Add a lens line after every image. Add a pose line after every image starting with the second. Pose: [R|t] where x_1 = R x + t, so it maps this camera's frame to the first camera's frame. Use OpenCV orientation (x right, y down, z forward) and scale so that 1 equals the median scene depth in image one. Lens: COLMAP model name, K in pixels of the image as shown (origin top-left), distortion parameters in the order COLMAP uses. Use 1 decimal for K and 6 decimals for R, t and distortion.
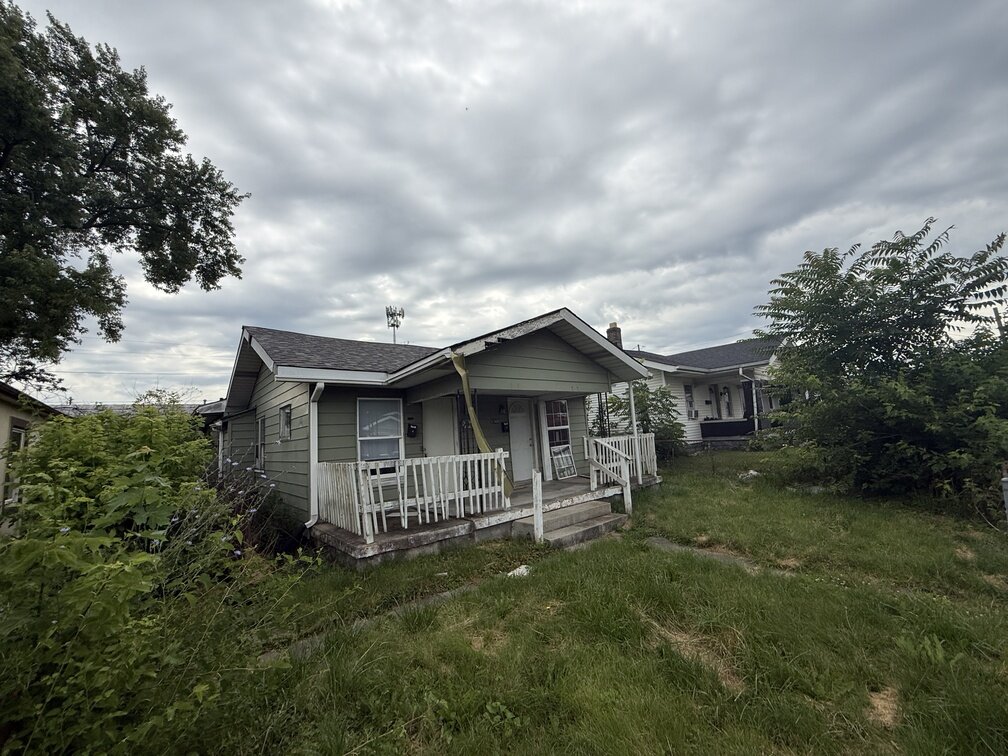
lens RADIAL K [[404.1, 0, 504.0], [0, 404.1, 378.0], [0, 0, 1]] dist [0.002620, 0.000564]
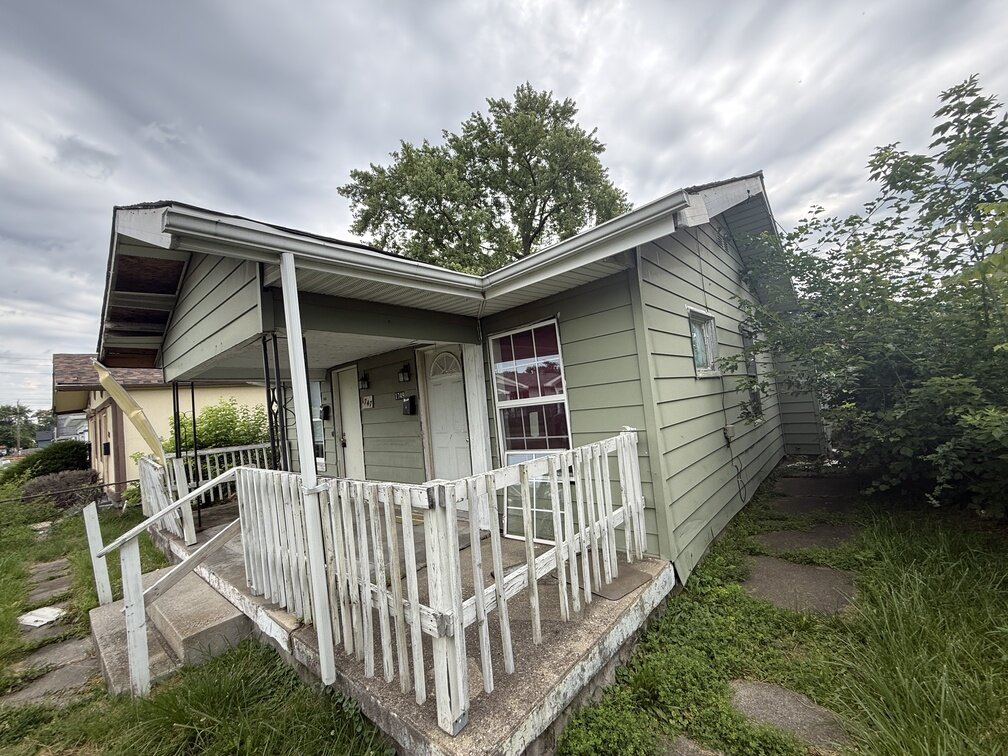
lens RADIAL K [[404.1, 0, 504.0], [0, 404.1, 378.0], [0, 0, 1]] dist [0.002620, 0.000564]
pose [[0.141626, -0.007833, -0.989889, 0.757123], [0.222254, 0.974691, 0.024086, 0.142989], [0.964648, -0.223418, 0.139783, 1.471895]]
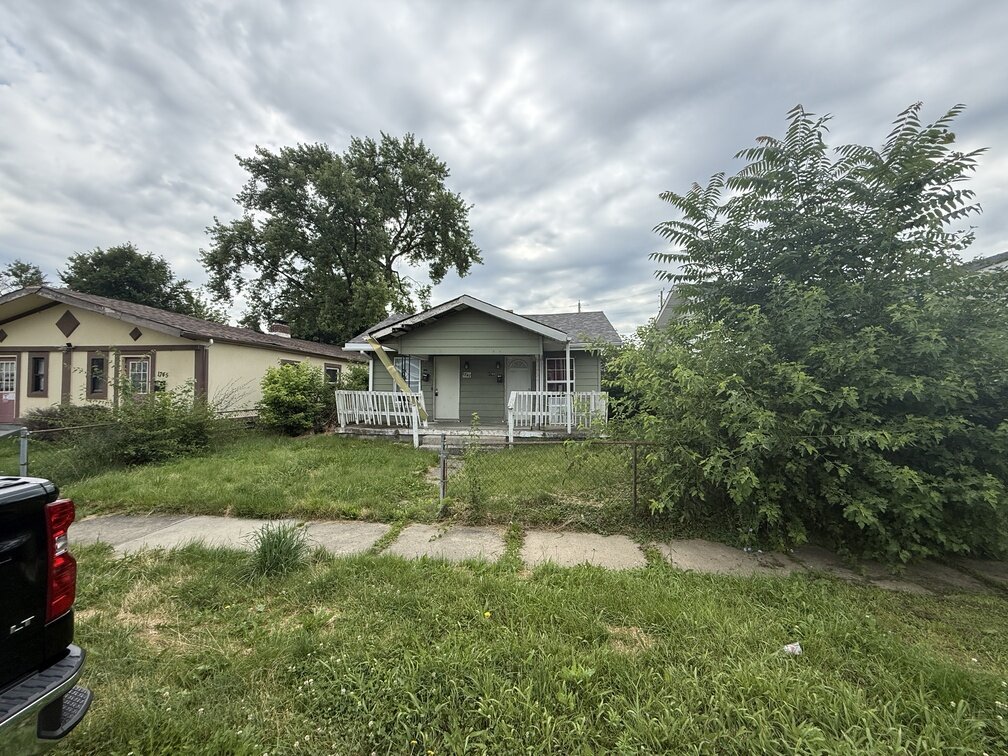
lens RADIAL K [[404.1, 0, 504.0], [0, 404.1, 378.0], [0, 0, 1]] dist [0.002620, 0.000564]
pose [[0.694867, 0.053277, -0.717162, 1.316657], [0.047173, 0.991727, 0.119382, -0.053145], [0.717589, -0.116785, 0.686605, 0.118856]]
